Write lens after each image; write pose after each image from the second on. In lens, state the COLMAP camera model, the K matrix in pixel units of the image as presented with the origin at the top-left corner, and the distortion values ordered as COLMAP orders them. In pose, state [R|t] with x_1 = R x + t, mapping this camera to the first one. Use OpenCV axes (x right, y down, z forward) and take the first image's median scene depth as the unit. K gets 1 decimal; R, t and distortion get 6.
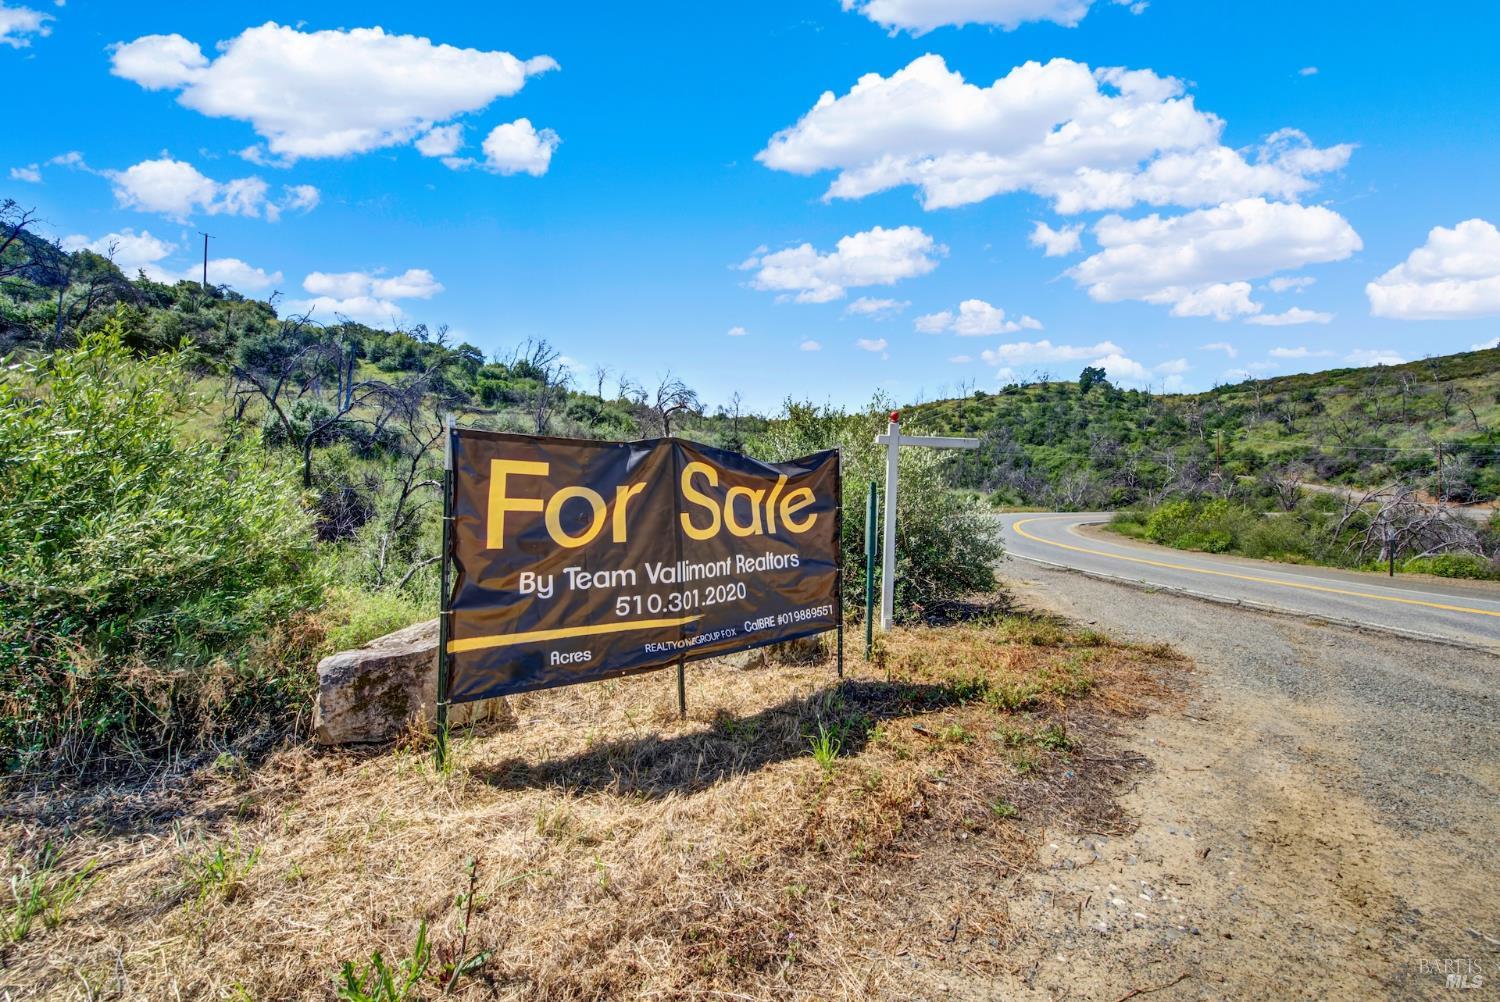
lens RADIAL K [[598.5, 0, 753.4], [0, 598.5, 506.2], [0, 0, 1]] dist [0.006620, -0.002568]
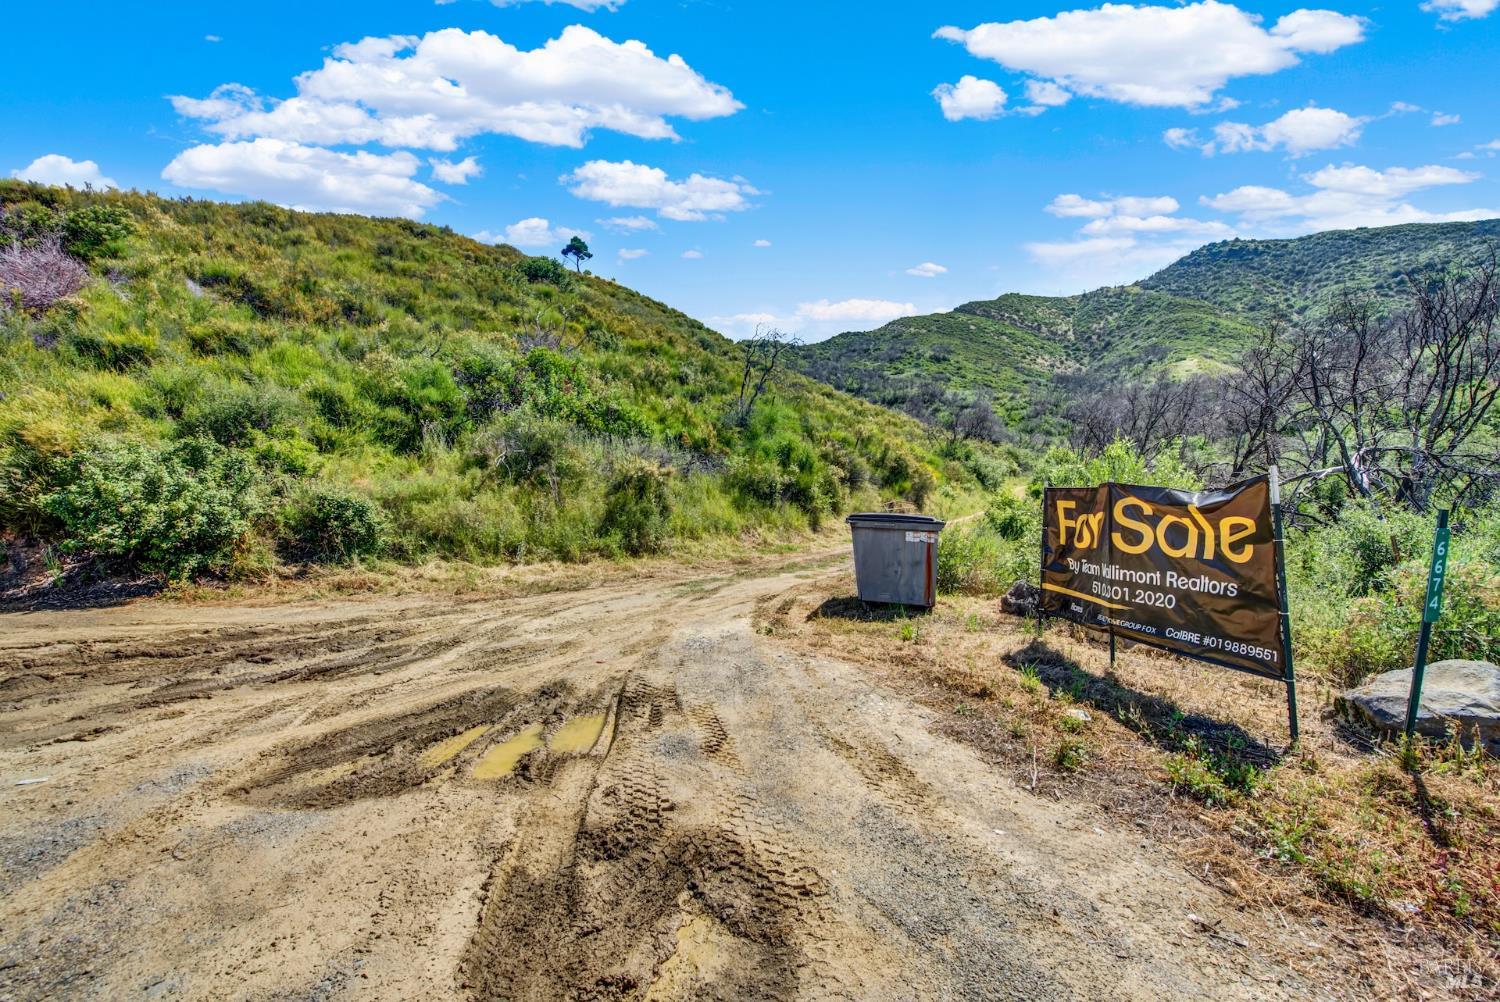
lens RADIAL K [[598.5, 0, 756.3], [0, 598.5, 499.5], [0, 0, 1]] dist [0.006620, -0.002568]
pose [[-0.515602, -0.007962, -0.856791, 0.123336], [-0.015584, 0.999879, 0.000086, -0.004350], [0.856686, 0.013397, -0.515664, 0.077527]]
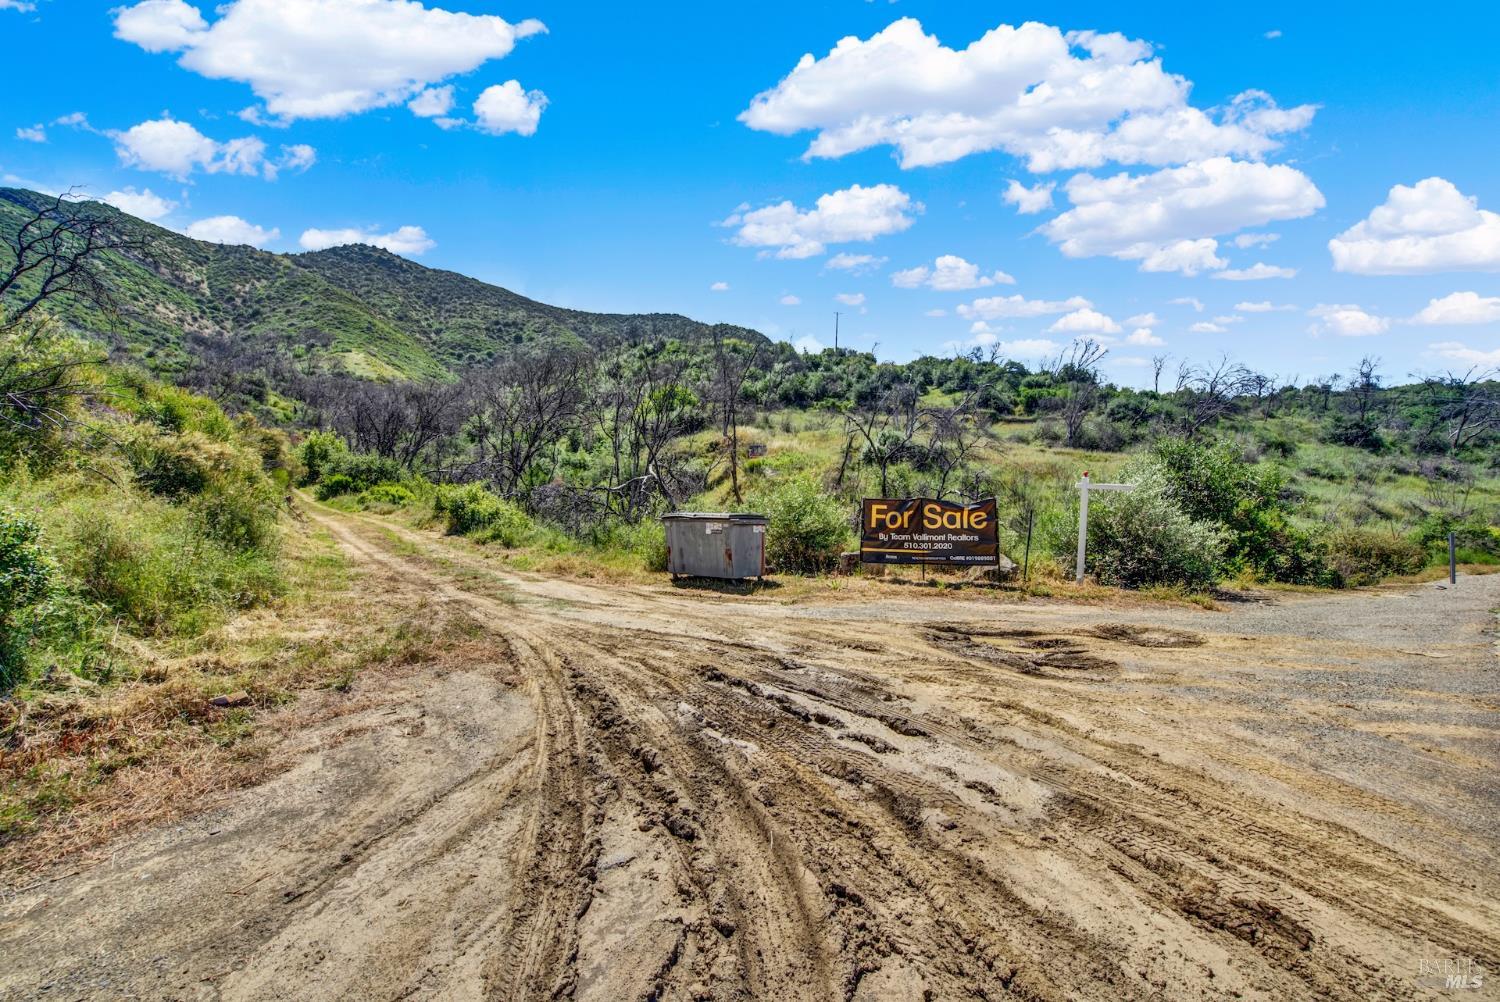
lens RADIAL K [[598.5, 0, 756.0], [0, 598.5, 501.4], [0, 0, 1]] dist [0.006620, -0.002568]
pose [[0.644018, 0.009729, -0.764948, 0.142845], [-0.016055, 0.999871, -0.000800, -0.005755], [0.764841, 0.012796, 0.644091, -0.146766]]
